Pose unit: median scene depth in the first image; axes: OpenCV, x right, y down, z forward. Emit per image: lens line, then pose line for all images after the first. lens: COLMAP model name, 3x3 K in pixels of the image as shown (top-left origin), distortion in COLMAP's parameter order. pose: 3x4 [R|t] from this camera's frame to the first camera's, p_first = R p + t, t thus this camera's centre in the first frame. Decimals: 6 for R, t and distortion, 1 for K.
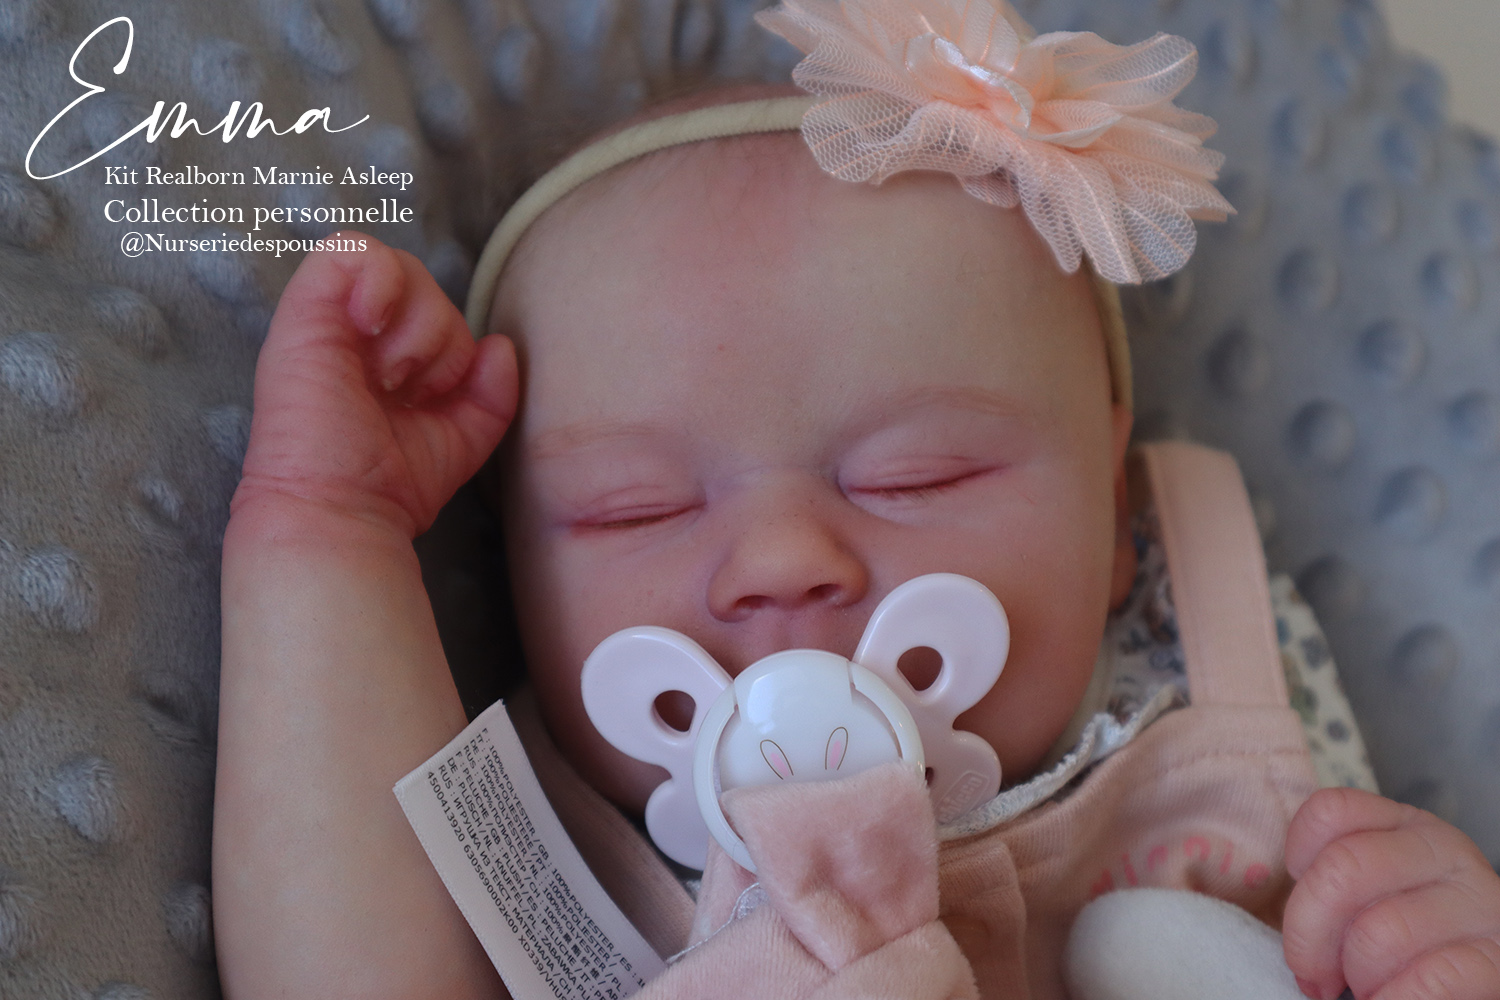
lens RADIAL K [[2129.6, 0, 747.3], [0, 2129.6, 494.2], [0, 0, 1]] dist [-0.012352, 0.000000]
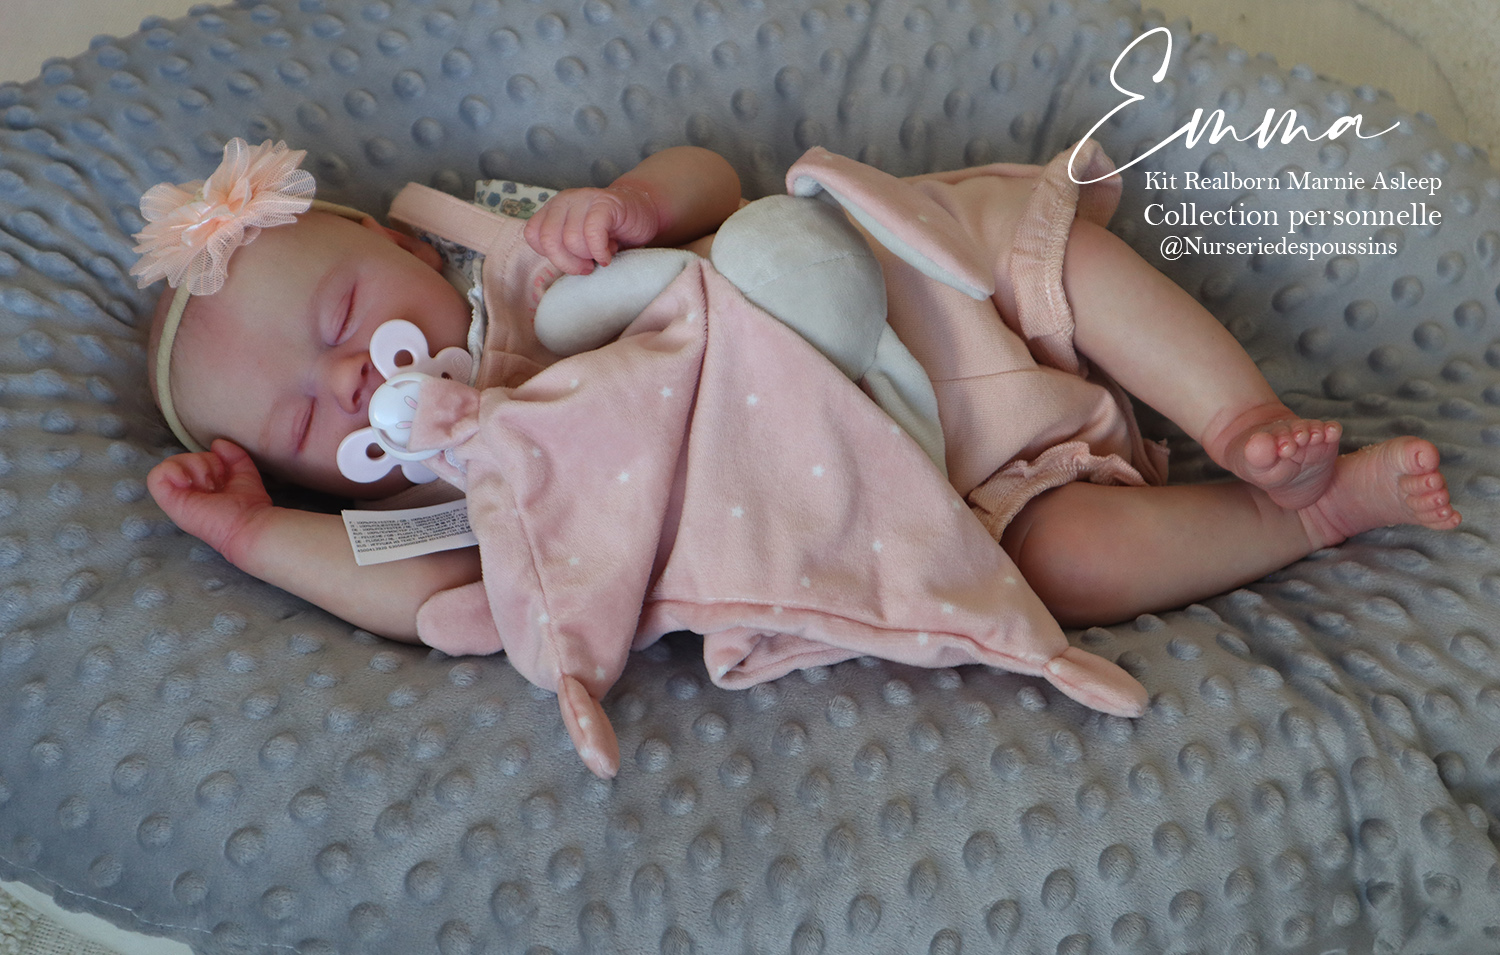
lens RADIAL K [[2101.0, 0, 746.9], [0, 2101.0, 465.8], [0, 0, 1]] dist [-0.003998, 0.000000]
pose [[0.441903, -0.895288, 0.056407, -0.006763], [0.884347, 0.445326, 0.140053, 0.143149], [-0.150507, -0.012006, 0.988536, -1.496819]]
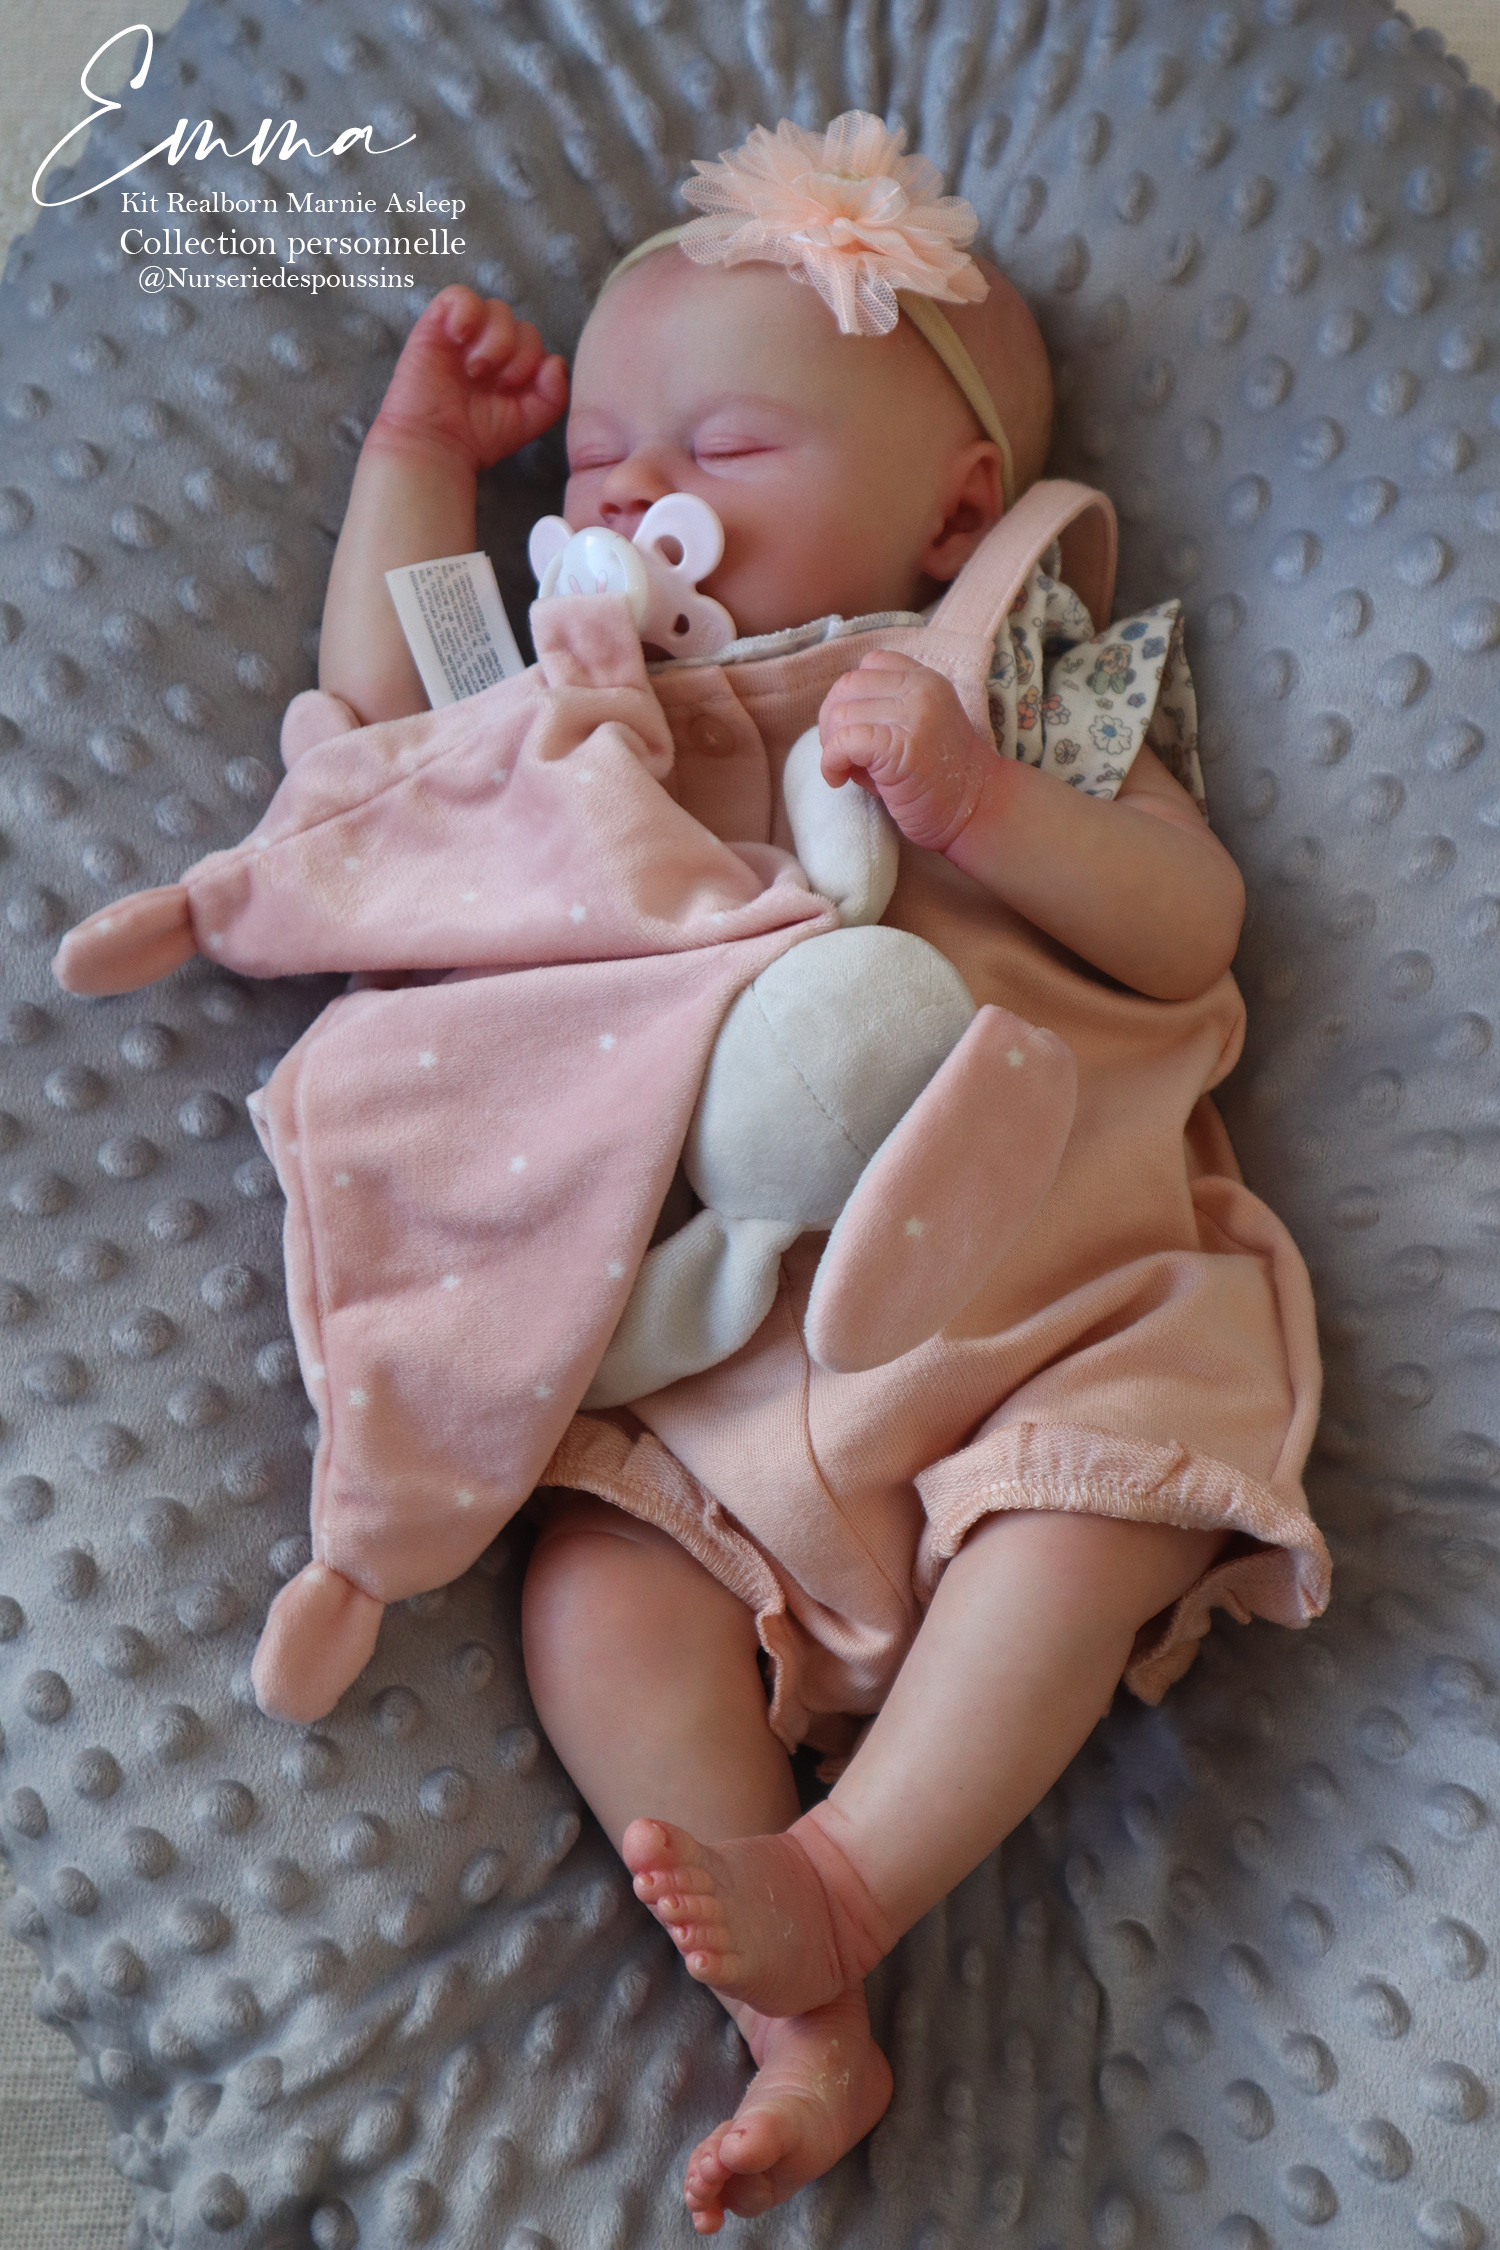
lens RADIAL K [[3194.4, 0, 747.0], [0, 3194.4, 1131.0], [0, 0, 1]] dist [-0.012352, 0.000000]
pose [[0.810443, 0.174322, -0.559280, 1.562573], [-0.138832, 0.984656, 0.105728, 0.247902], [0.569129, -0.008041, 0.822209, -1.025200]]
